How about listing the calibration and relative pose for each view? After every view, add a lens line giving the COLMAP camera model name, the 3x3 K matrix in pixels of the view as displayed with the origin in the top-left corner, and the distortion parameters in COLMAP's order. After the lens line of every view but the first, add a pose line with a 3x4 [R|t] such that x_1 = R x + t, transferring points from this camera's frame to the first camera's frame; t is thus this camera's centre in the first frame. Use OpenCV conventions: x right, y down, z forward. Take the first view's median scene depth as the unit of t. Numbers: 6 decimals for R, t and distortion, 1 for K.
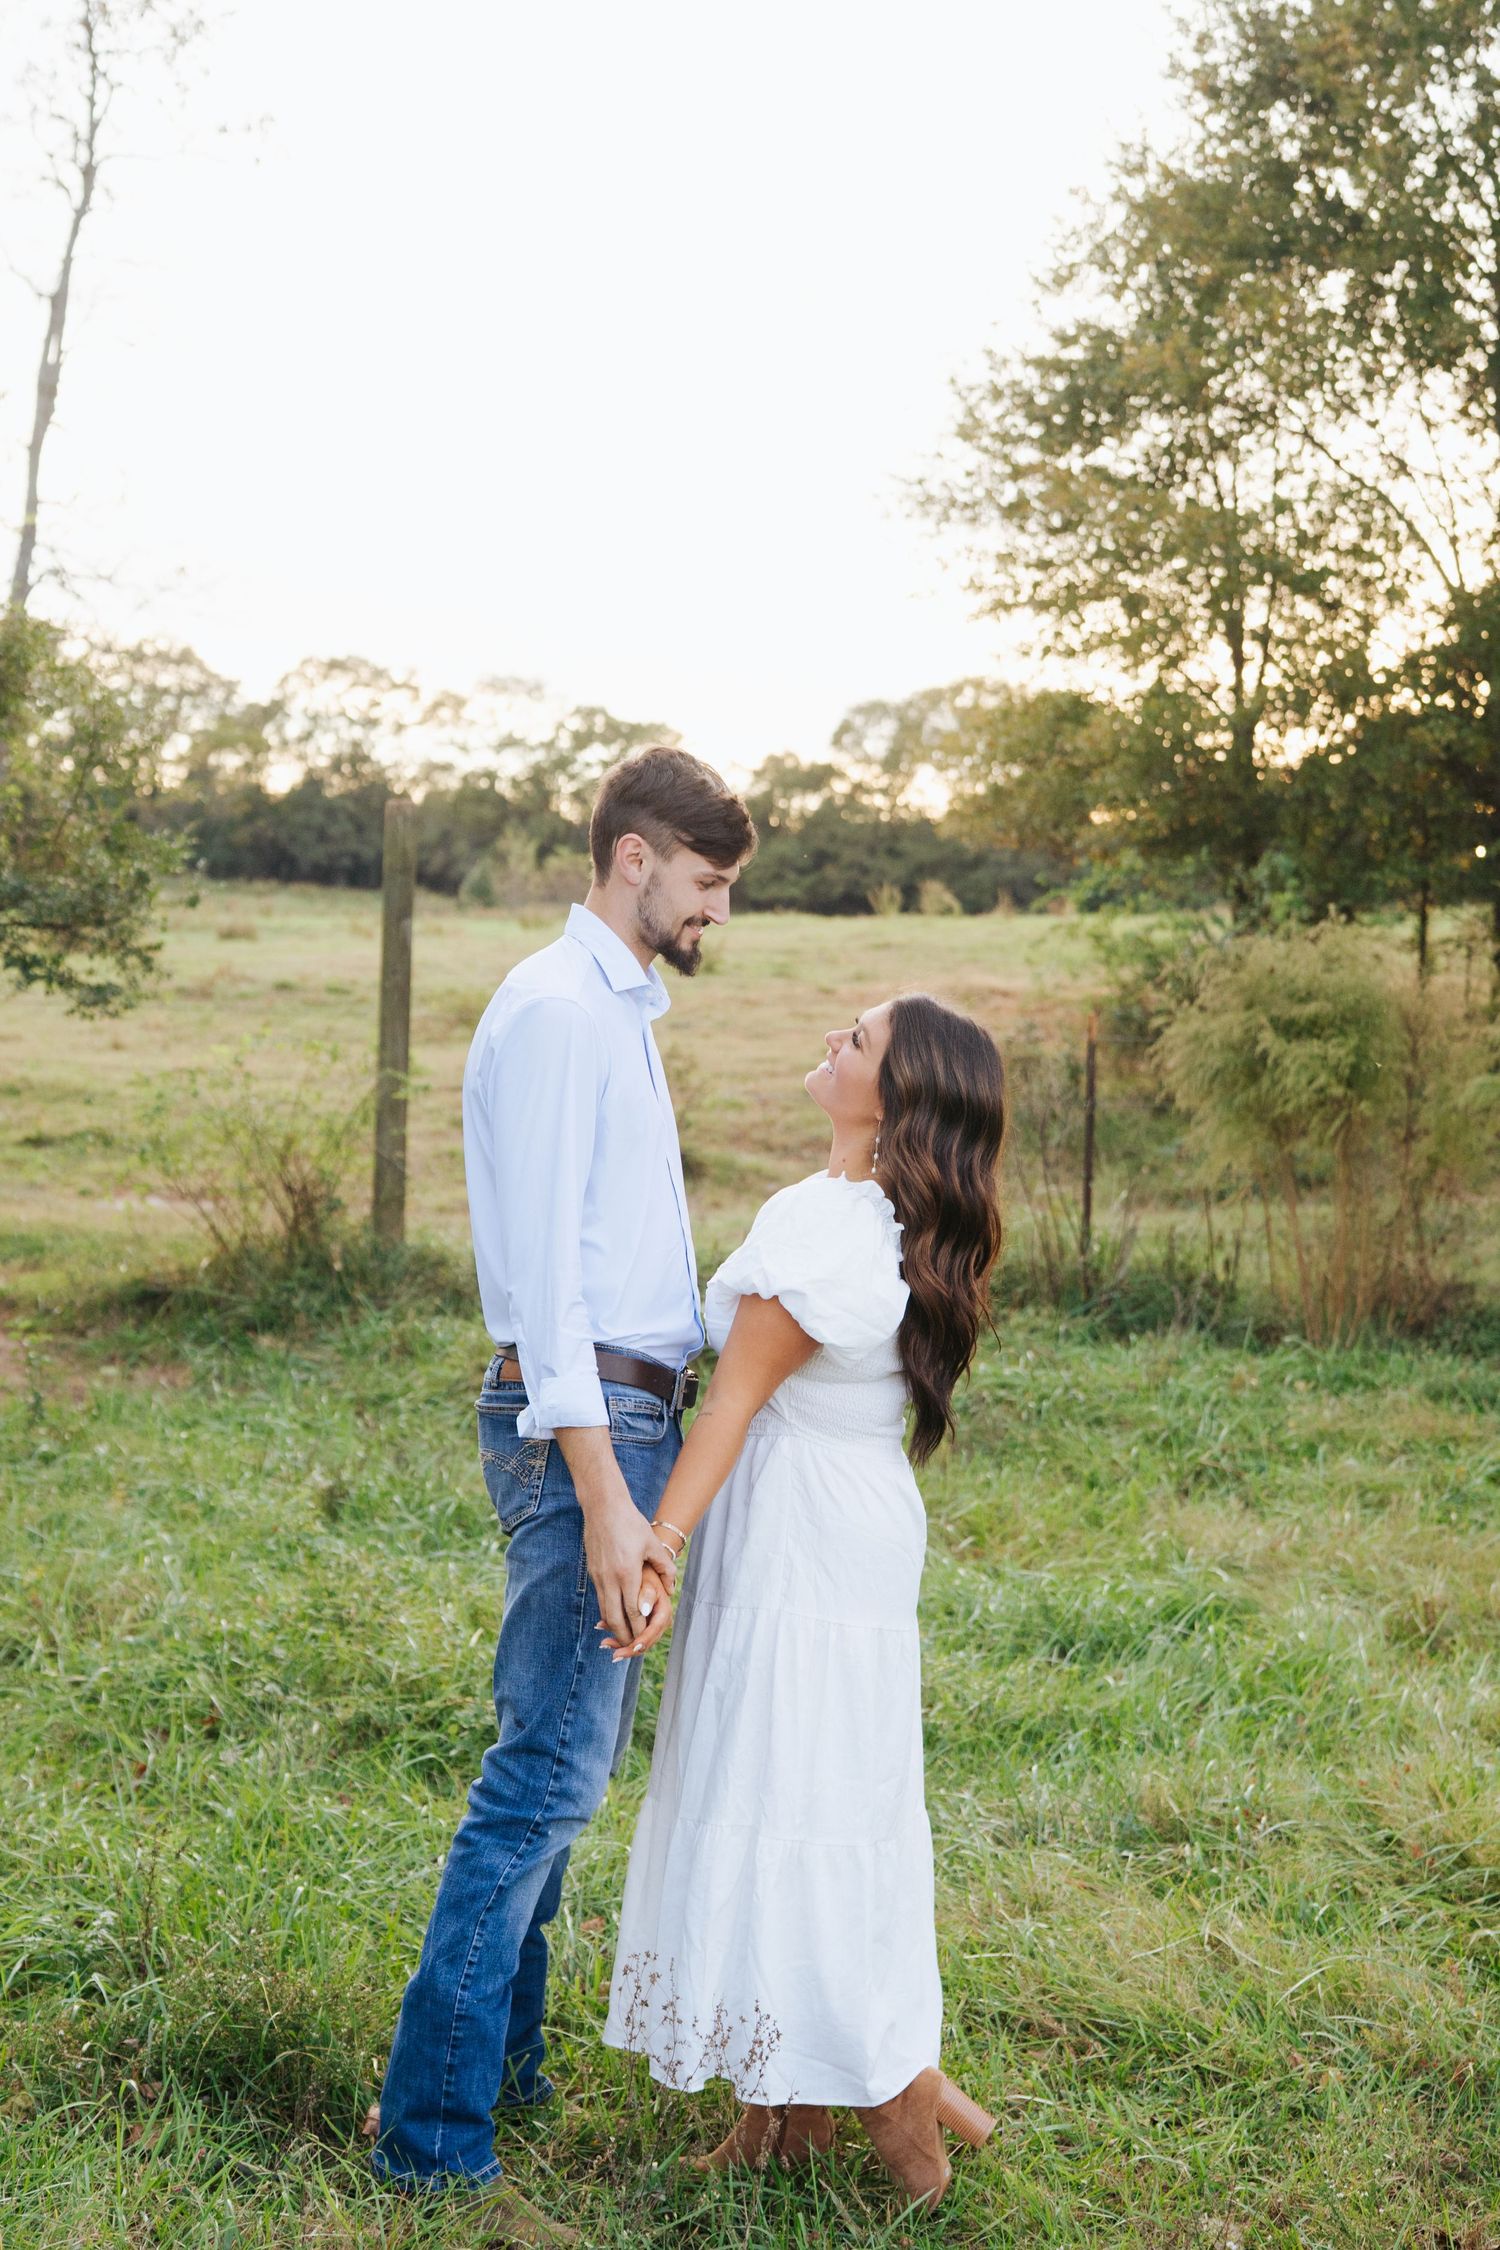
lens RADIAL K [[3255.7, 0, 750.0], [0, 3255.7, 1125.0], [0, 0, 1]] dist [-0.566473, -0.005853]
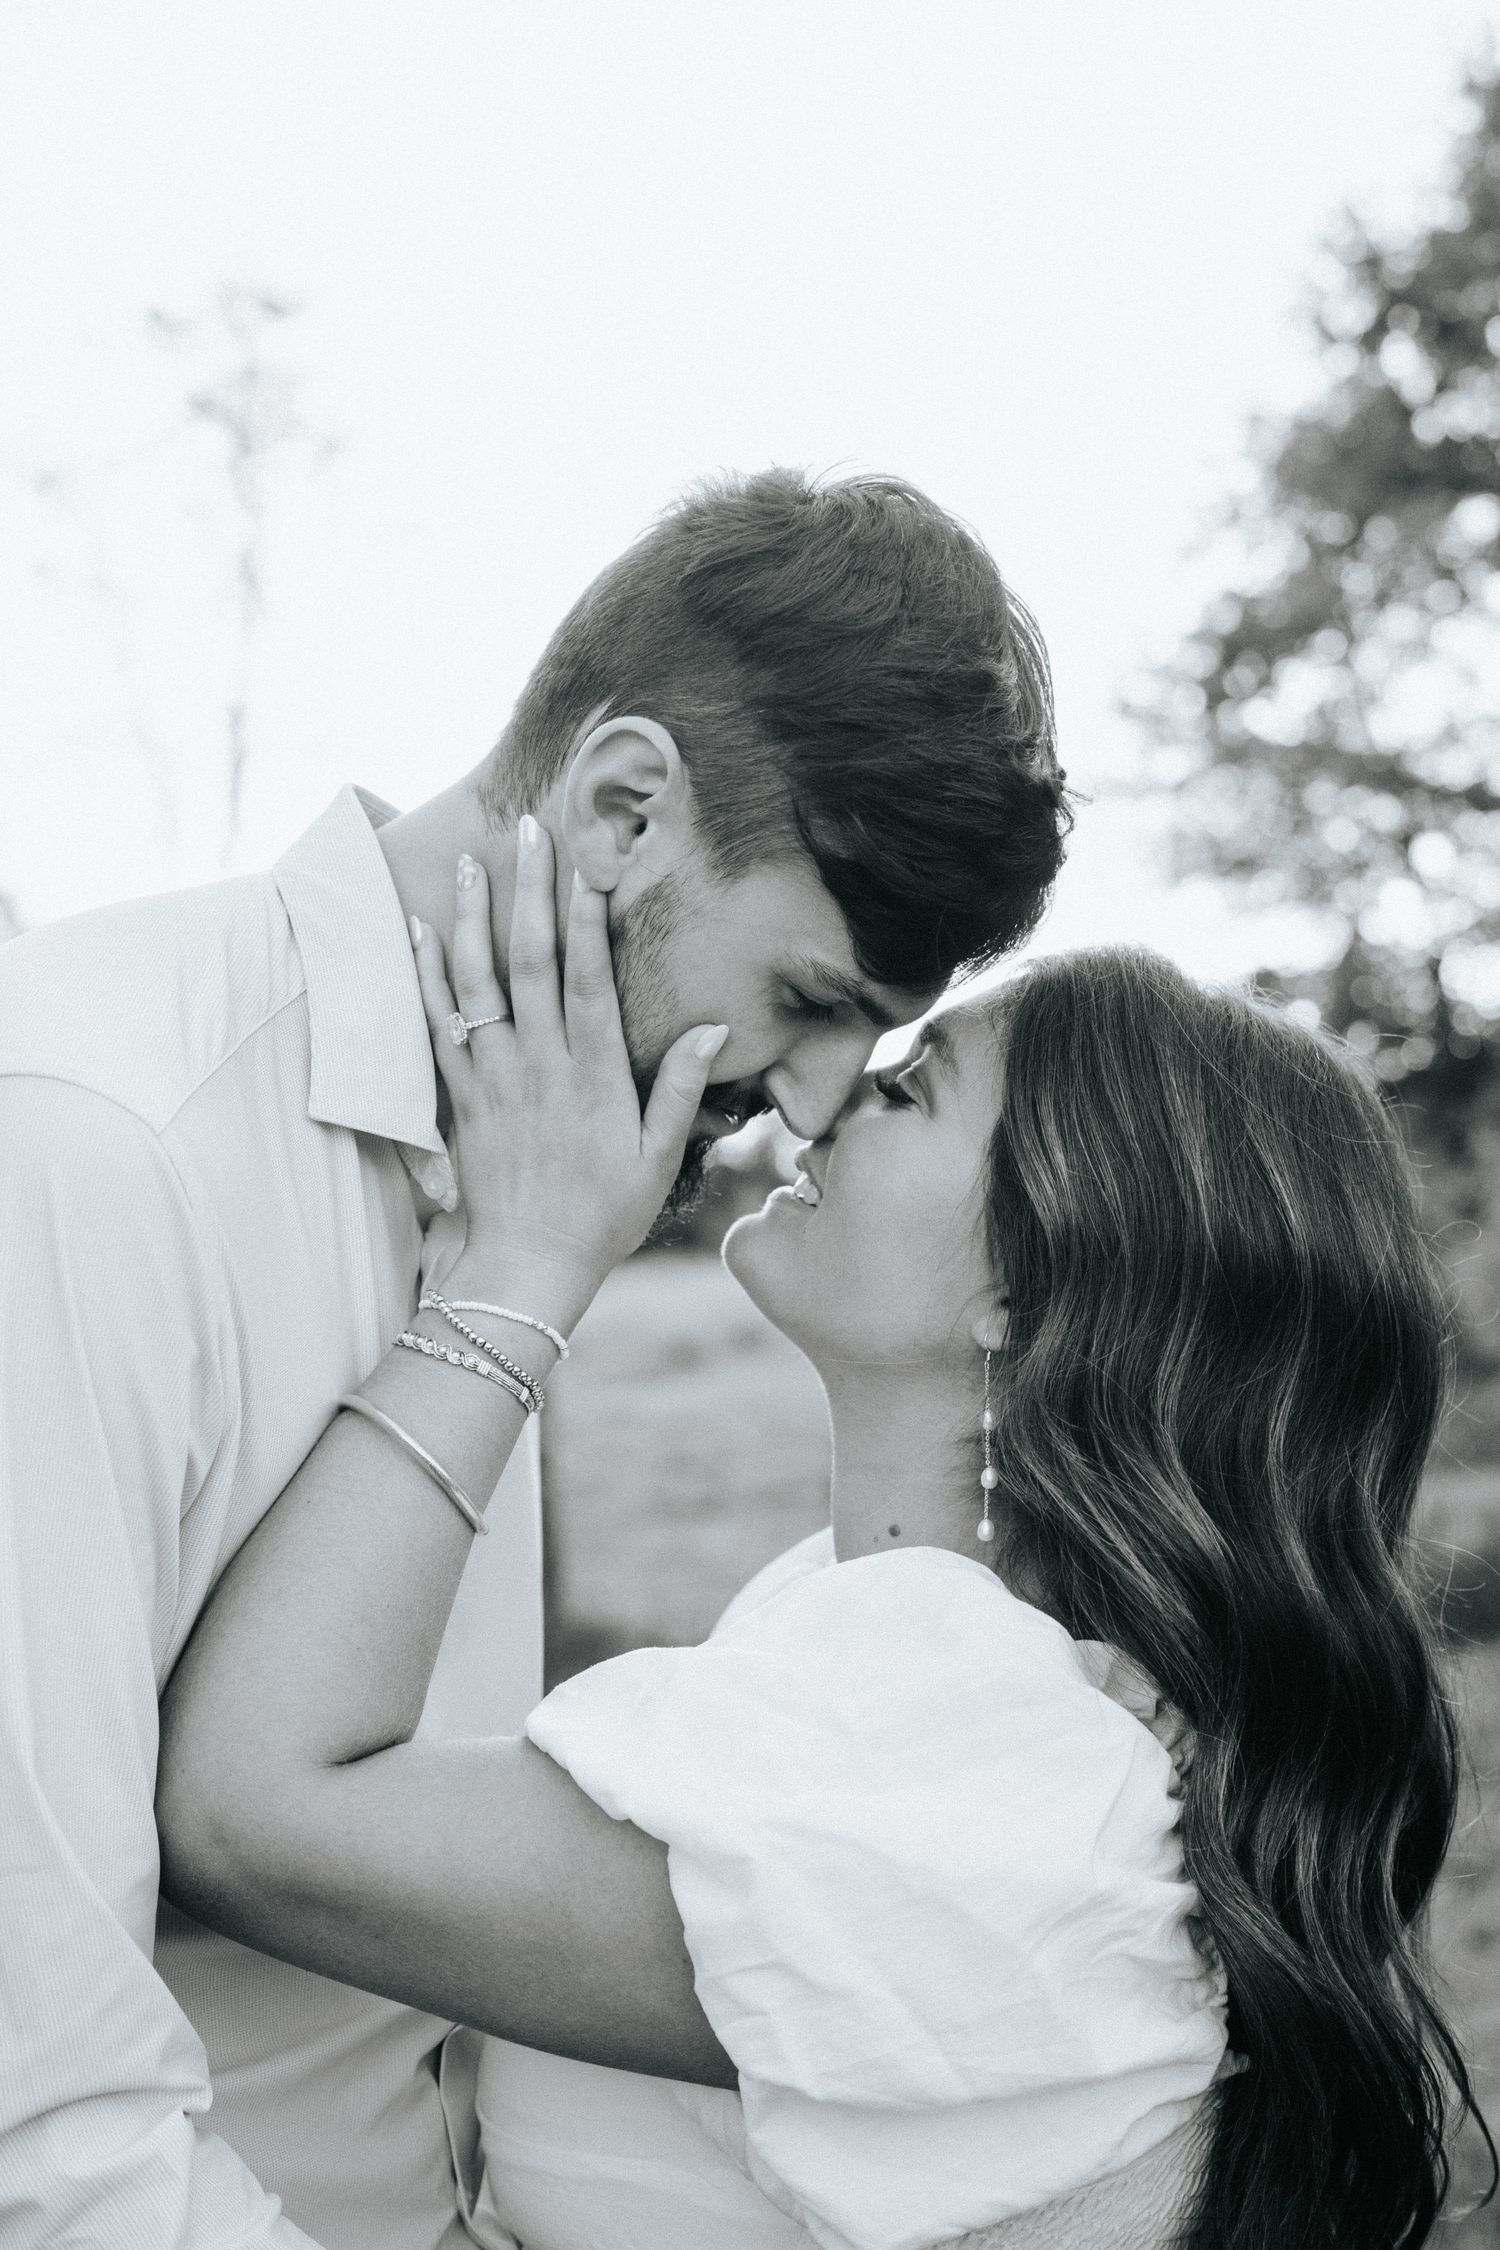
lens RADIAL K [[3255.7, 0, 750.0], [0, 3255.7, 1125.0], [0, 0, 1]] dist [-0.566473, -0.005853]
pose [[0.995721, -0.076642, -0.051627, 0.005593], [0.070281, 0.990828, -0.115413, 0.001375], [0.059999, 0.111290, 0.991975, 0.115951]]
